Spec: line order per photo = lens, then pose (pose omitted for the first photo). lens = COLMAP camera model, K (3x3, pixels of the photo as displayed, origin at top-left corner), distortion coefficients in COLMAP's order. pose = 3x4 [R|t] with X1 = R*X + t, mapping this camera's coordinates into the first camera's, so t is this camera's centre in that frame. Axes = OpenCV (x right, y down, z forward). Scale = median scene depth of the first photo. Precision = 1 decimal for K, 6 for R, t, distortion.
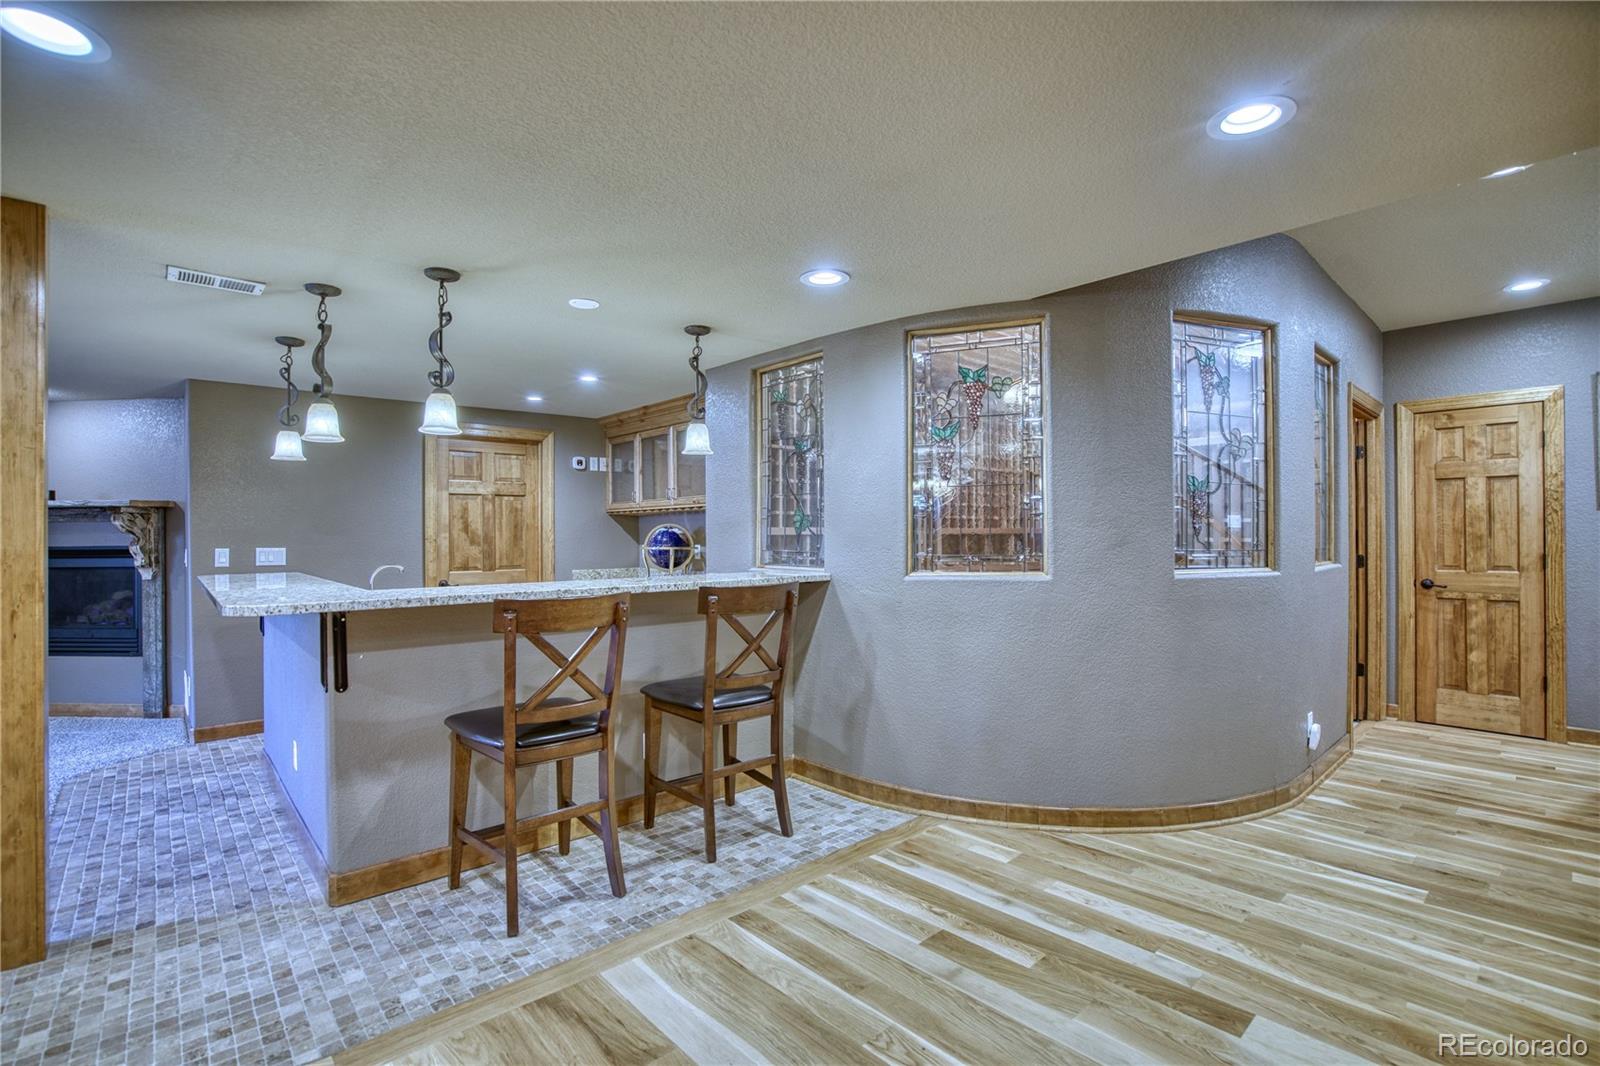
lens RADIAL K [[746.2, 0, 802.3], [0, 746.2, 538.5], [0, 0, 1]] dist [-0.020243, 0.003169]
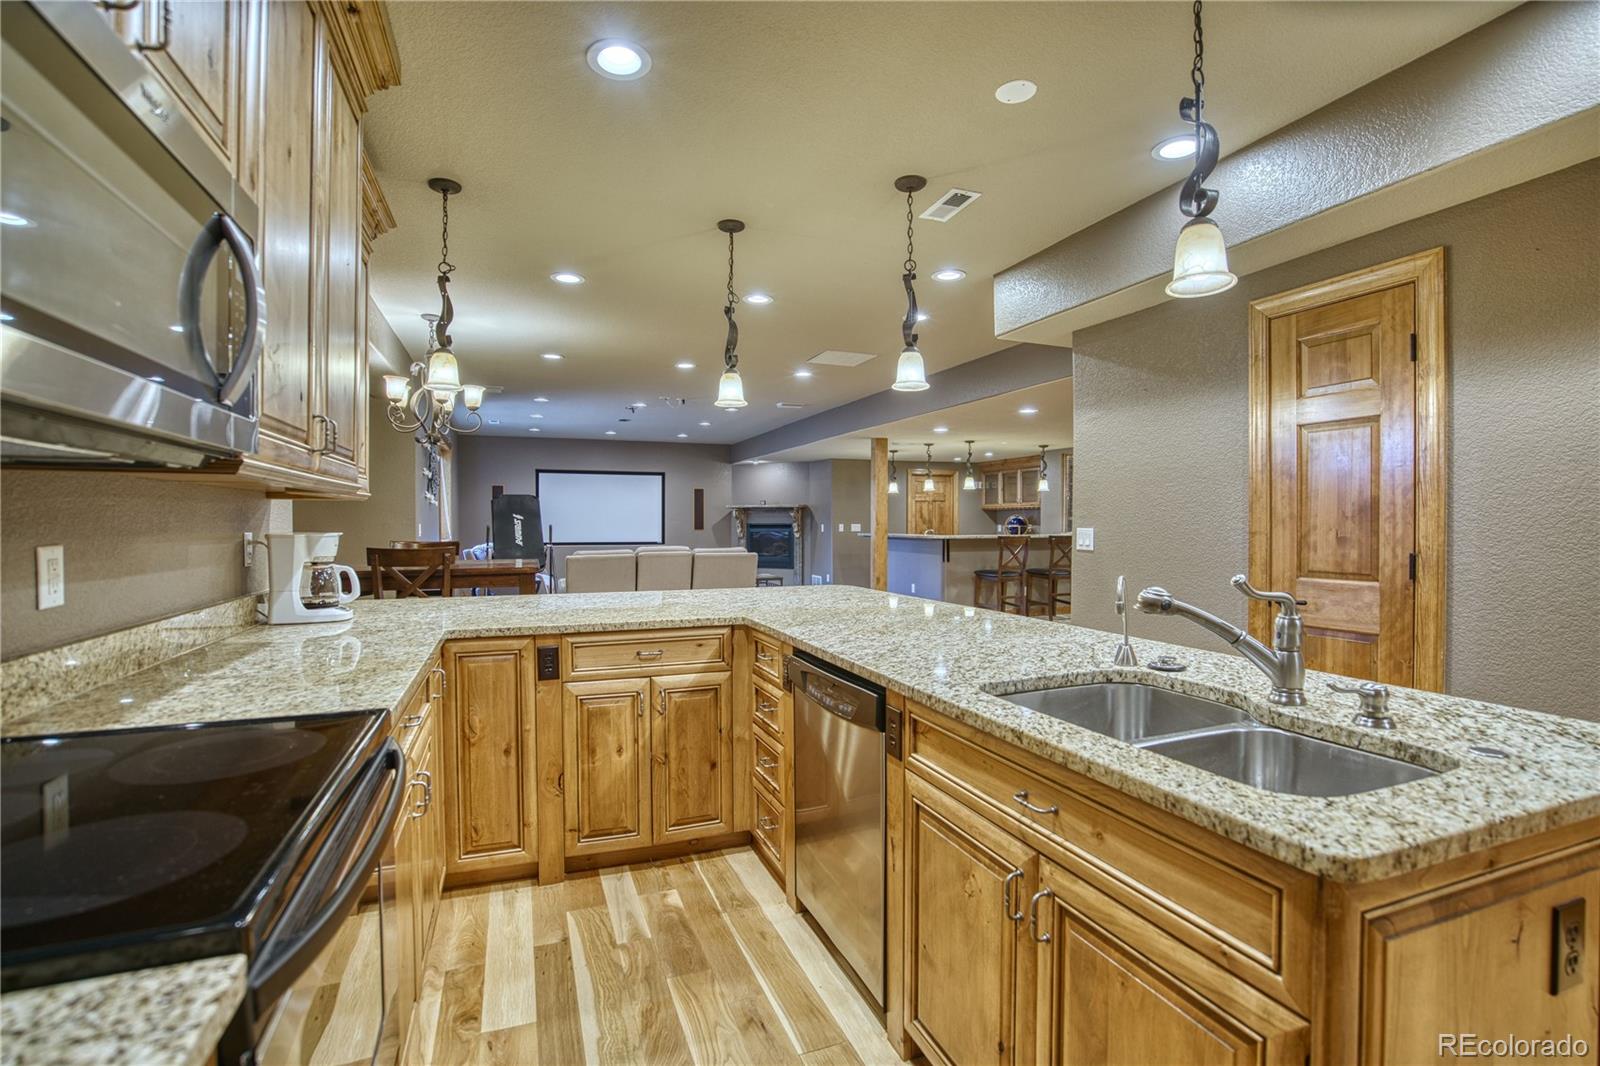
lens RADIAL K [[746.2, 0, 805.3], [0, 746.2, 533.1], [0, 0, 1]] dist [-0.020243, 0.003169]
pose [[0.934353, 0.011822, -0.356153, 0.015676], [-0.006577, 0.999851, 0.015936, 0.002803], [0.356288, -0.012547, 0.934292, -1.223522]]
